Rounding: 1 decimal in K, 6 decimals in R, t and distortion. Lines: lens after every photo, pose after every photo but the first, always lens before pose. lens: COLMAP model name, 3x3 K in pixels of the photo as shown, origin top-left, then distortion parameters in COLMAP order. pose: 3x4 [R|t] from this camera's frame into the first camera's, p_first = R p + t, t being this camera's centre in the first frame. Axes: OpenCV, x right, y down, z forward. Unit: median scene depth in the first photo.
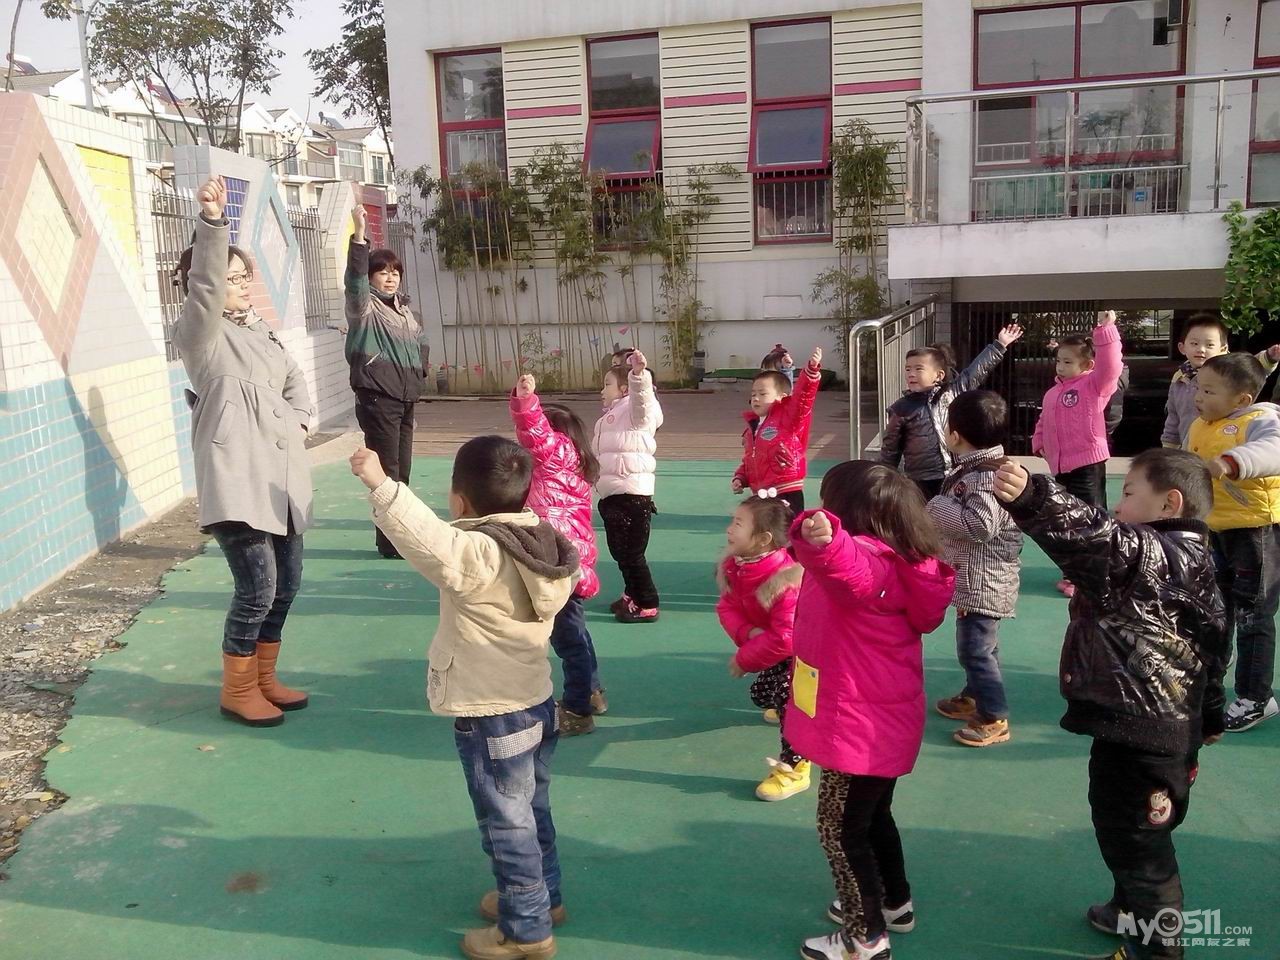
lens RADIAL K [[1241.2, 0, 638.3], [0, 1241.2, 465.5], [0, 0, 1]] dist [0.056552, -0.160985]
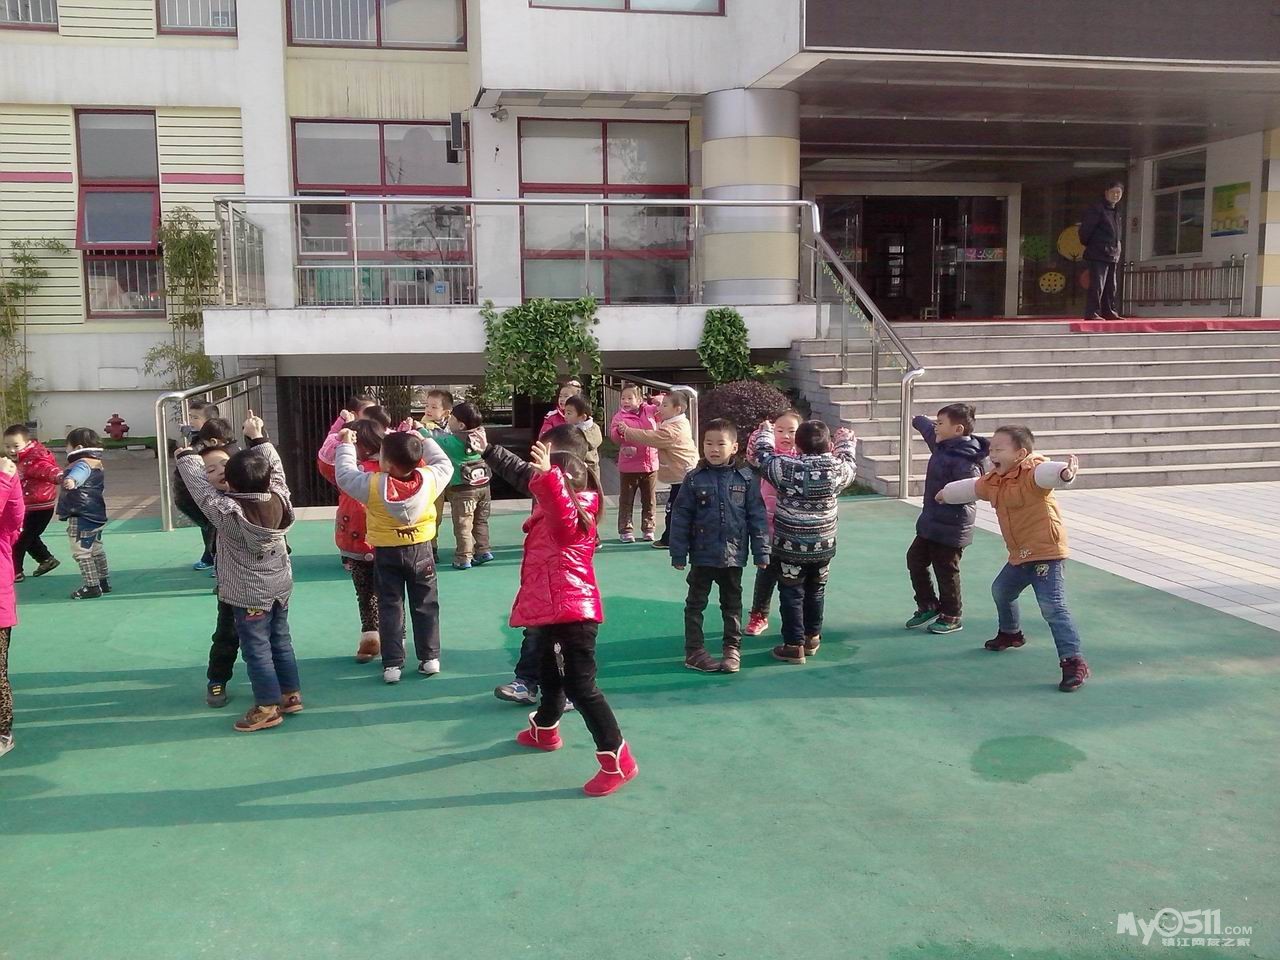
lens RADIAL K [[1232.5, 0, 642.2], [0, 1232.5, 473.3], [0, 0, 1]] dist [0.083050, -0.236824]
pose [[0.884736, -0.028374, 0.465229, 0.019334], [0.051796, 0.997948, -0.037637, 0.012247], [-0.463206, 0.057396, 0.884390, -0.110533]]
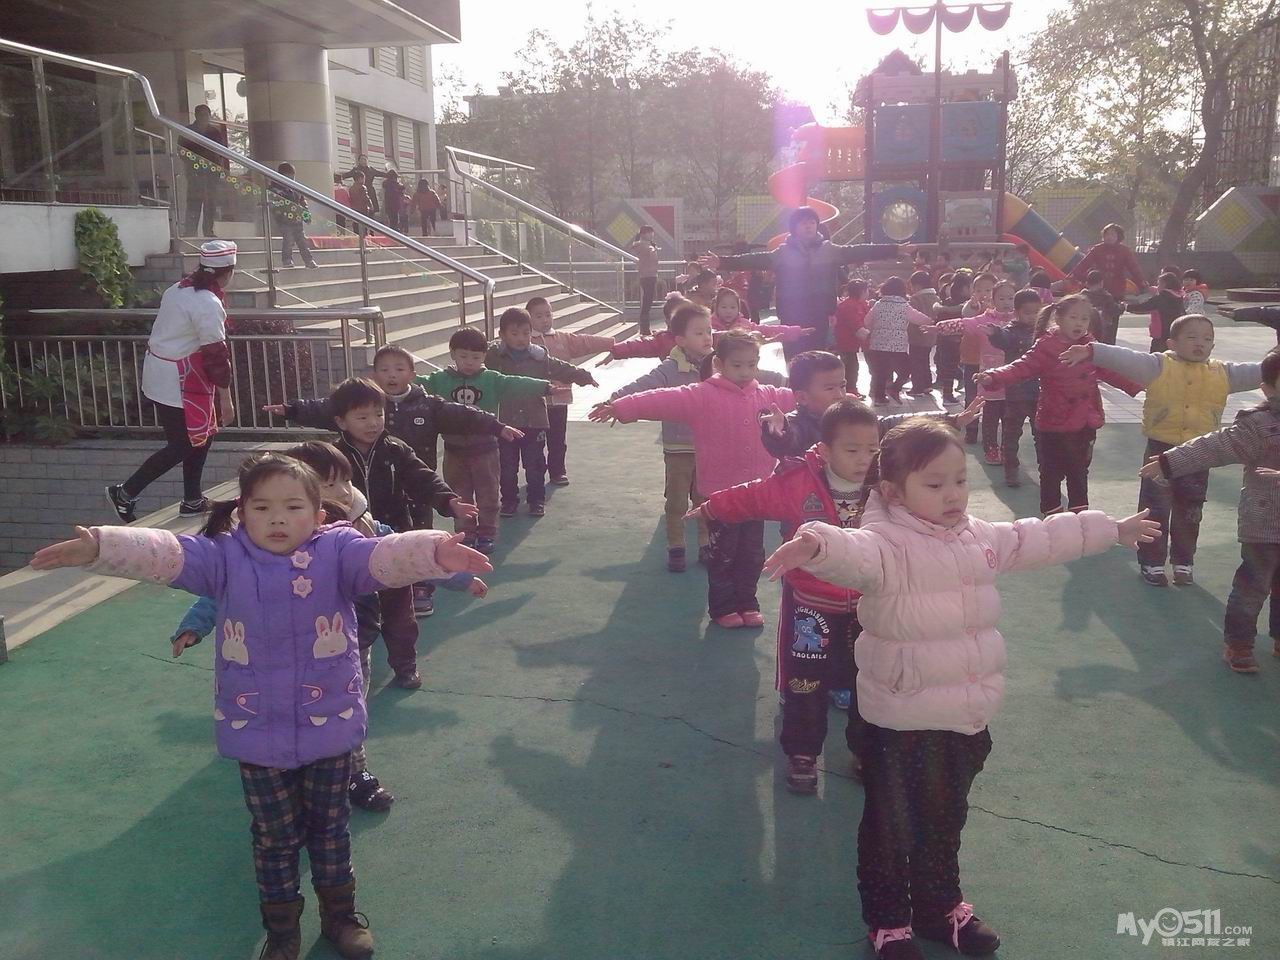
lens RADIAL K [[1247.4, 0, 645.6], [0, 1247.4, 456.9], [0, 0, 1]] dist [0.060530, -0.184629]
pose [[-0.149023, -0.129160, 0.980362, -0.180533], [0.177464, 0.971842, 0.155014, -0.059093], [-0.972779, 0.197079, -0.121905, 0.434042]]
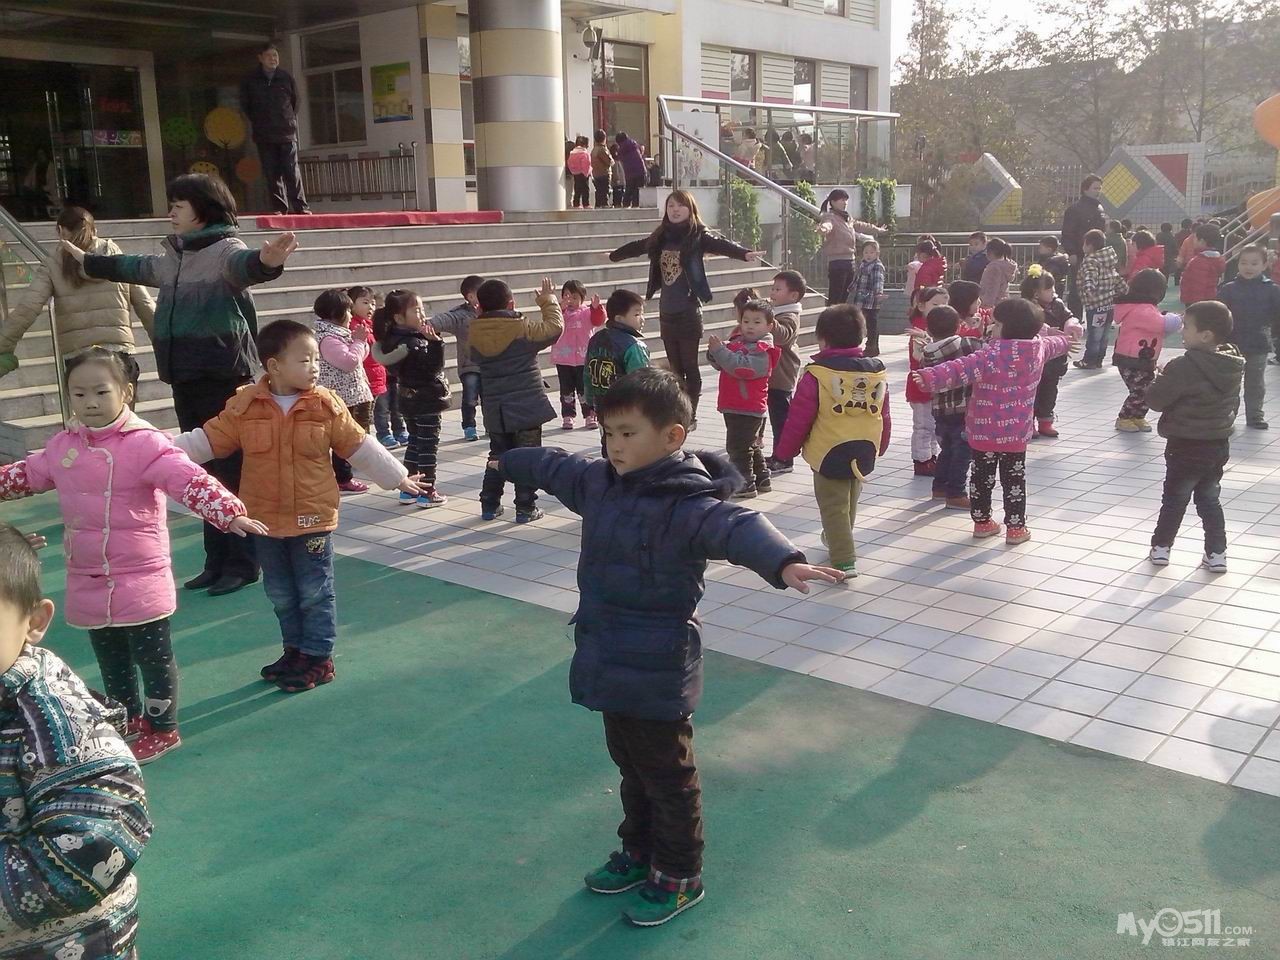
lens RADIAL K [[1230.7, 0, 643.8], [0, 1230.7, 480.5], [0, 0, 1]] dist [0.084798, -0.201670]
pose [[0.403507, -0.167256, 0.899560, 0.135956], [0.155784, 0.981354, 0.112586, -0.010876], [-0.901617, 0.094708, 0.422039, 0.045082]]
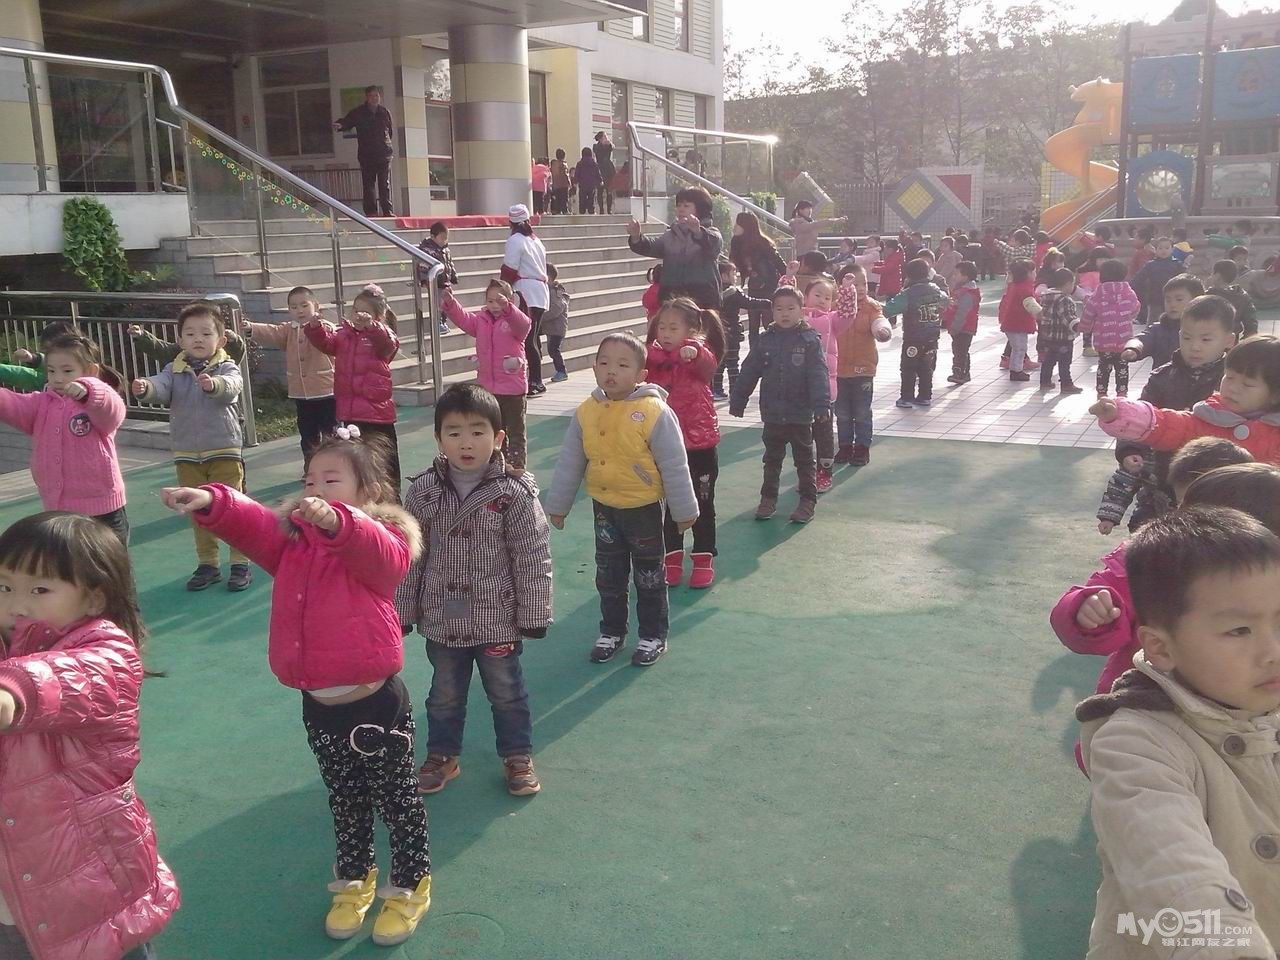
lens RADIAL K [[1244.9, 0, 642.5], [0, 1244.9, 446.1], [0, 0, 1]] dist [0.057693, -0.157138]
pose [[0.187611, -0.144459, 0.971563, -0.133939], [0.169380, 0.979067, 0.112867, -0.025992], [-0.967529, 0.143388, 0.208152, 0.199066]]
